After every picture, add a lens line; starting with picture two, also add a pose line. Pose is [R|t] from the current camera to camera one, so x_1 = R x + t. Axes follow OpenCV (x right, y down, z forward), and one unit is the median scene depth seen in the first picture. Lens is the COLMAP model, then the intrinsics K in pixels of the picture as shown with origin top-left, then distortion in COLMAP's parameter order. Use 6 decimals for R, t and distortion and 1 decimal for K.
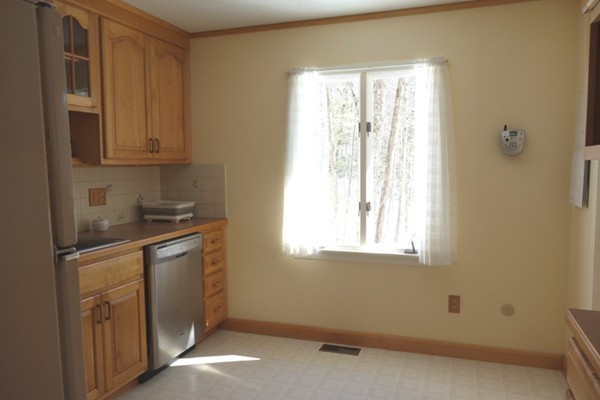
lens RADIAL K [[482.0, 0, 300.0], [0, 482.0, 200.0], [0, 0, 1]] dist [0.030567, -0.001252]
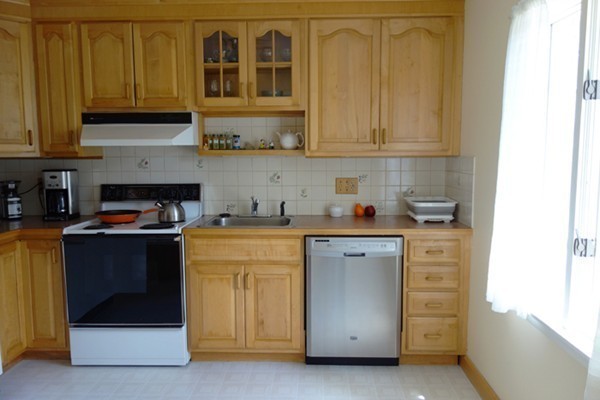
lens RADIAL K [[482.0, 0, 300.0], [0, 482.0, 200.0], [0, 0, 1]] dist [0.030567, -0.001252]
pose [[0.311622, 0.109083, -0.943924, 0.570722], [-0.074260, 0.993146, 0.090255, -0.065094], [0.947300, 0.041970, 0.317587, 0.579647]]
